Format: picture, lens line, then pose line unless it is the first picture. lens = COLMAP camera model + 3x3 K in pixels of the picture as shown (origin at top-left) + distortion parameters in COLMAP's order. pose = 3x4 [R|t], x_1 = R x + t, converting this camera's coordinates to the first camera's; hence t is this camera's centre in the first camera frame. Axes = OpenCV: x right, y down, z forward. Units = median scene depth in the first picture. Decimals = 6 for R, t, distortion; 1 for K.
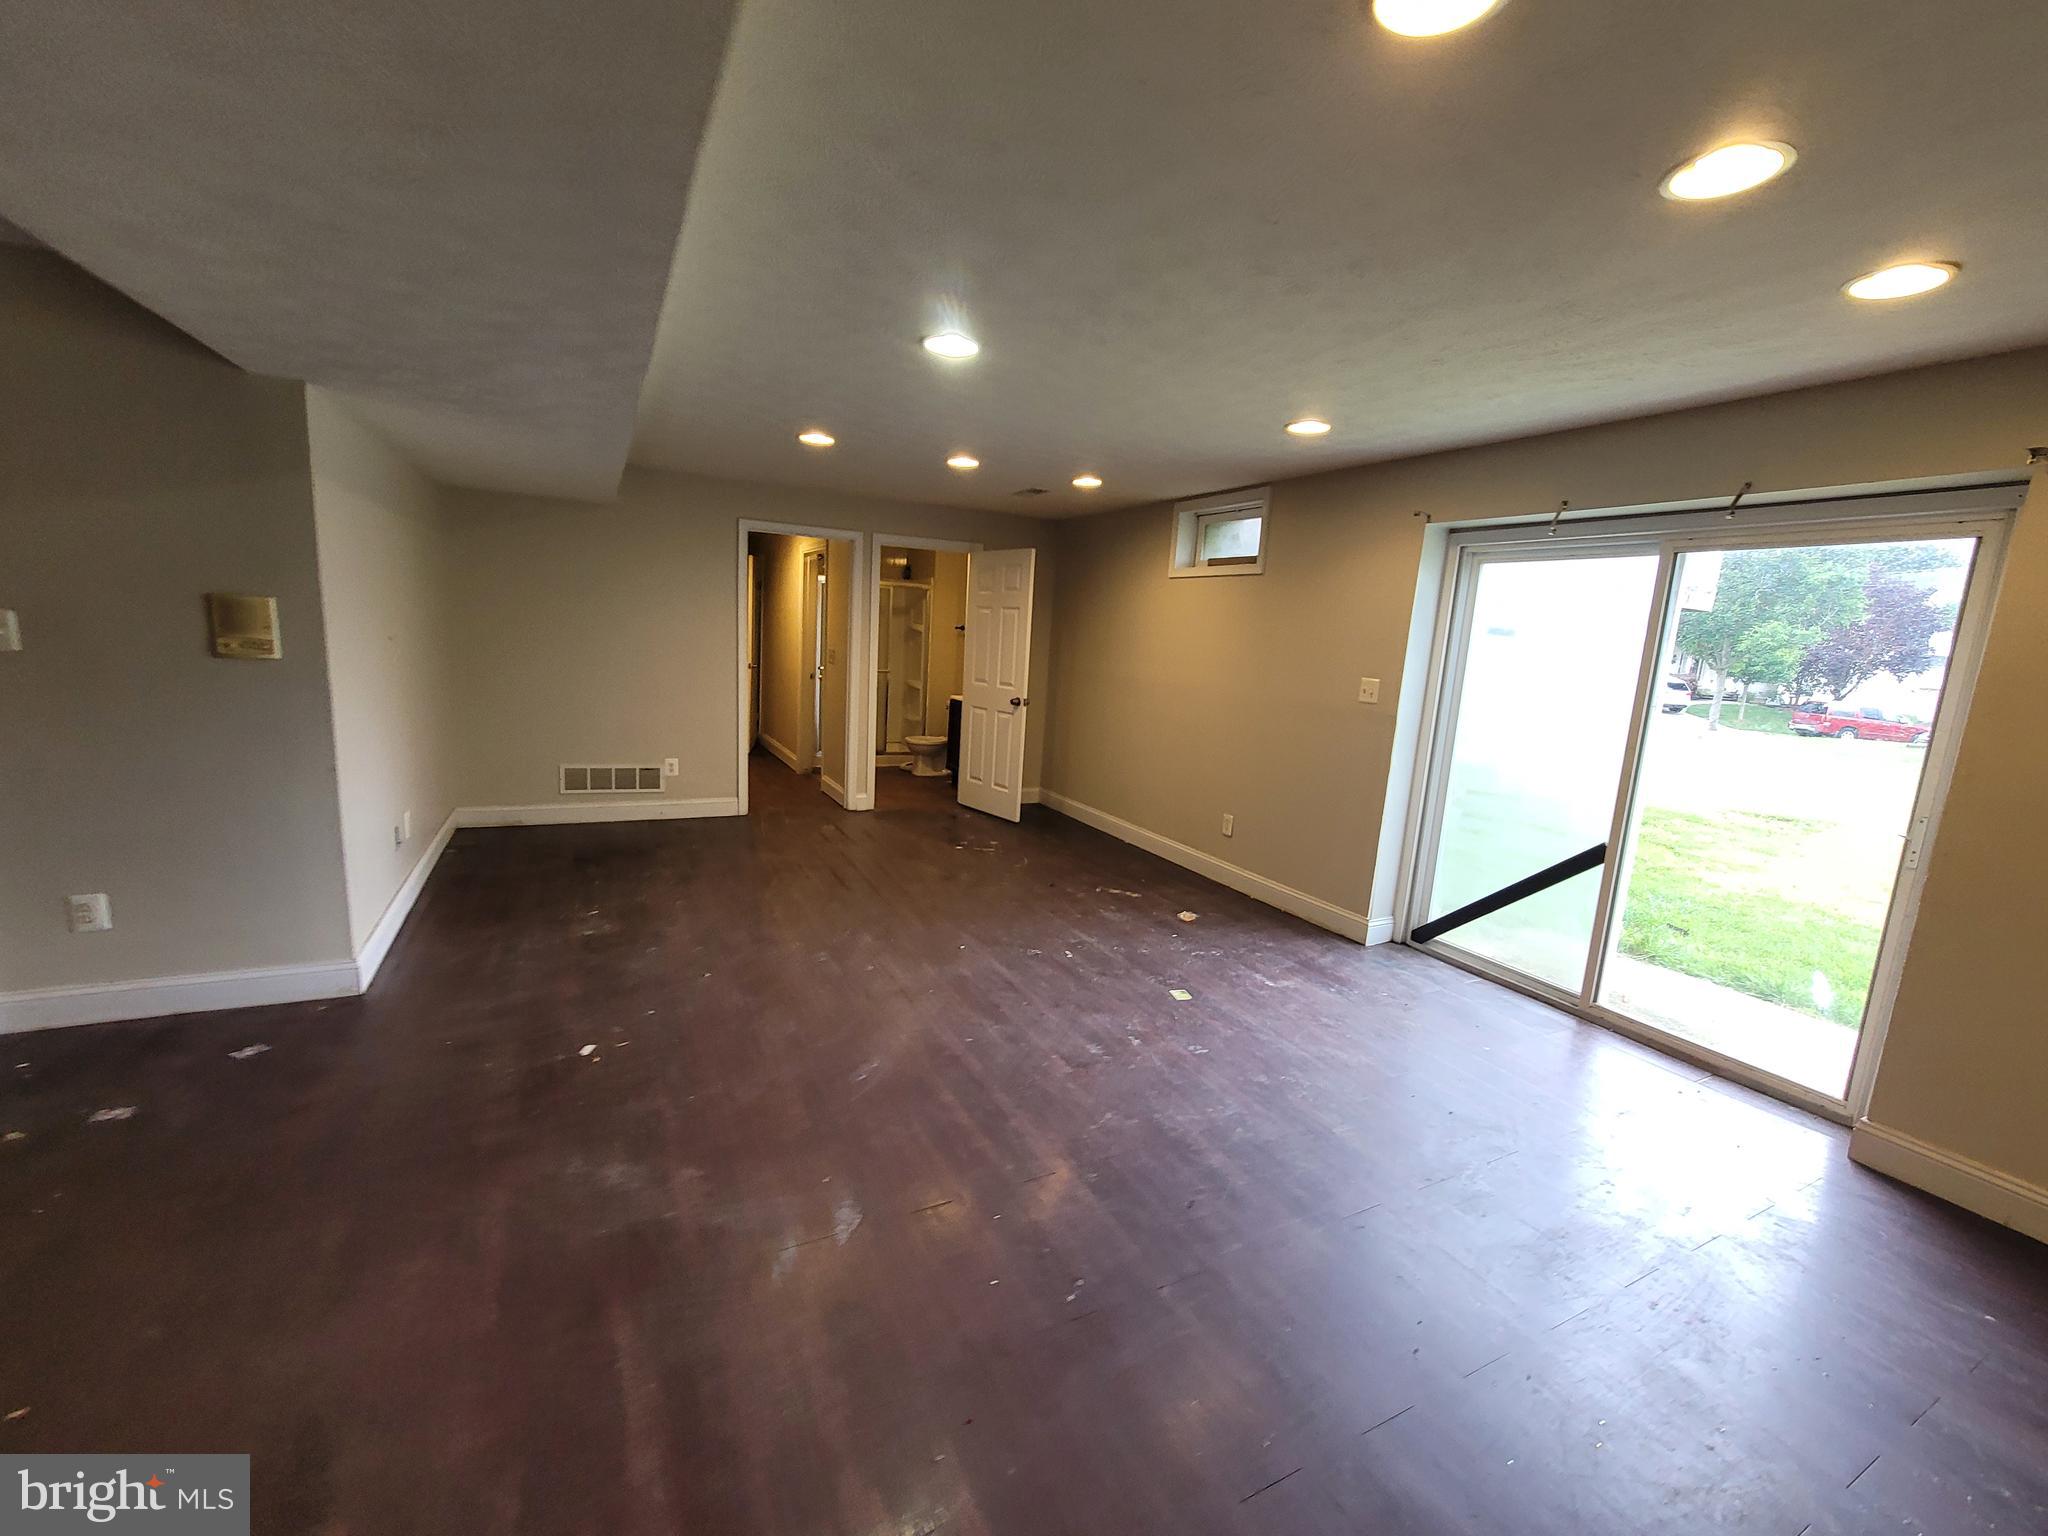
lens RADIAL K [[832.1, 0, 1018.4], [0, 832.1, 781.0], [0, 0, 1]] dist [-0.001858, -0.000138]
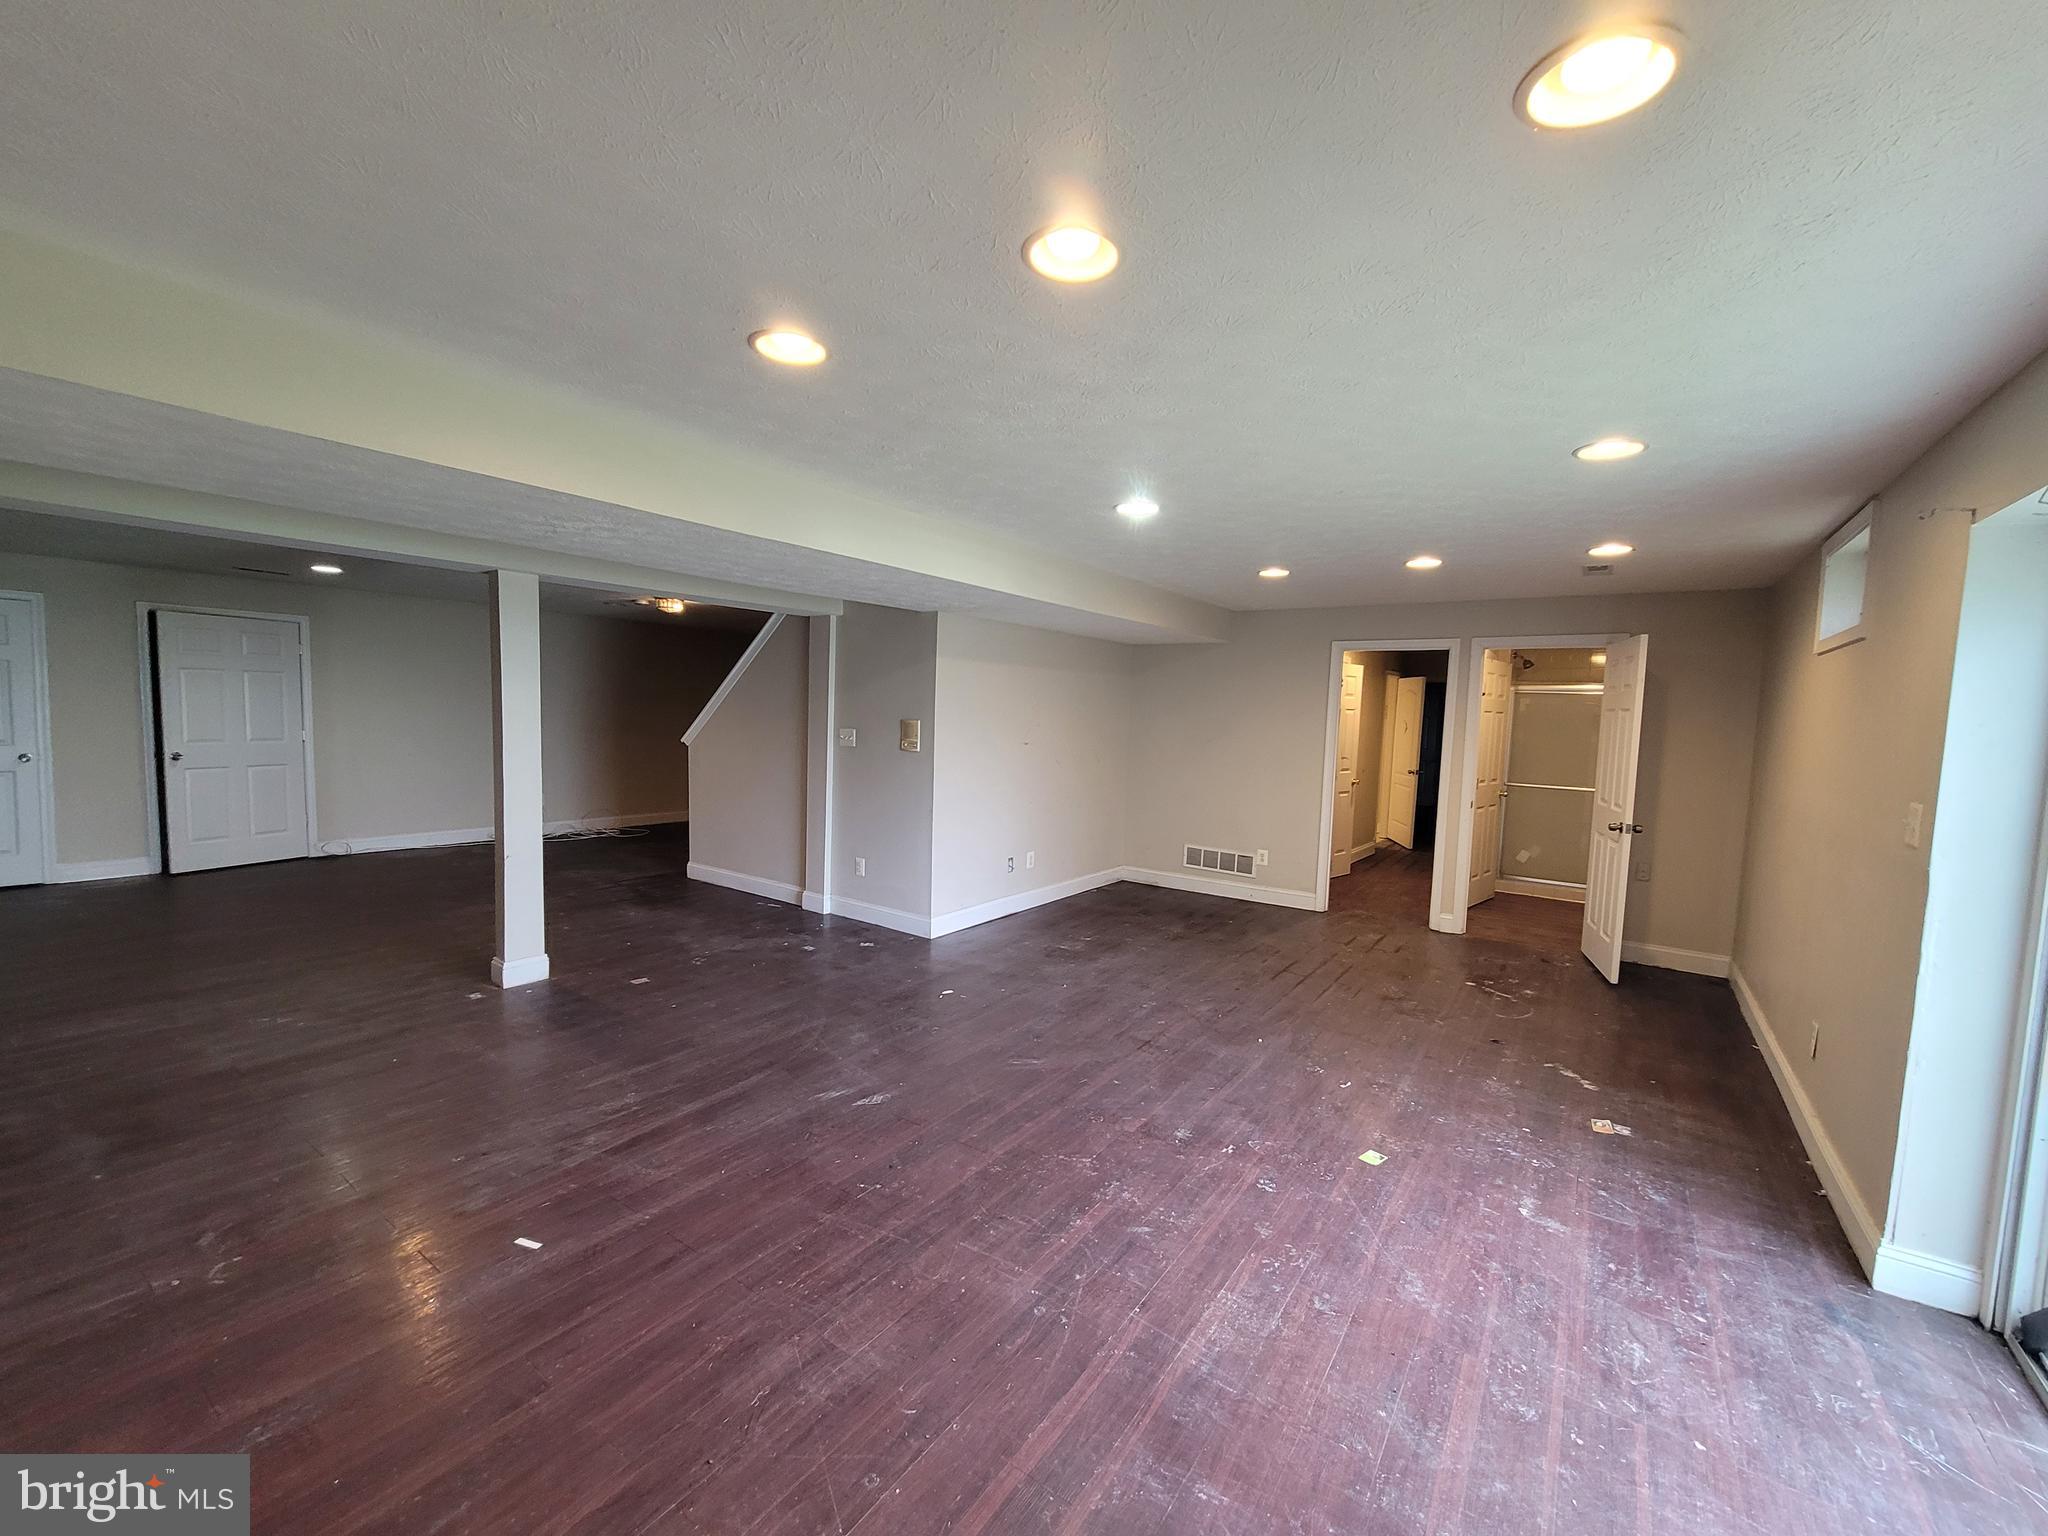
lens RADIAL K [[832.1, 0, 1018.4], [0, 832.1, 781.0], [0, 0, 1]] dist [-0.001858, -0.000138]
pose [[0.461828, 0.029225, -0.886488, 0.652255], [-0.161002, 0.985616, -0.051383, -0.010780], [0.872235, 0.166456, 0.459890, 0.217071]]
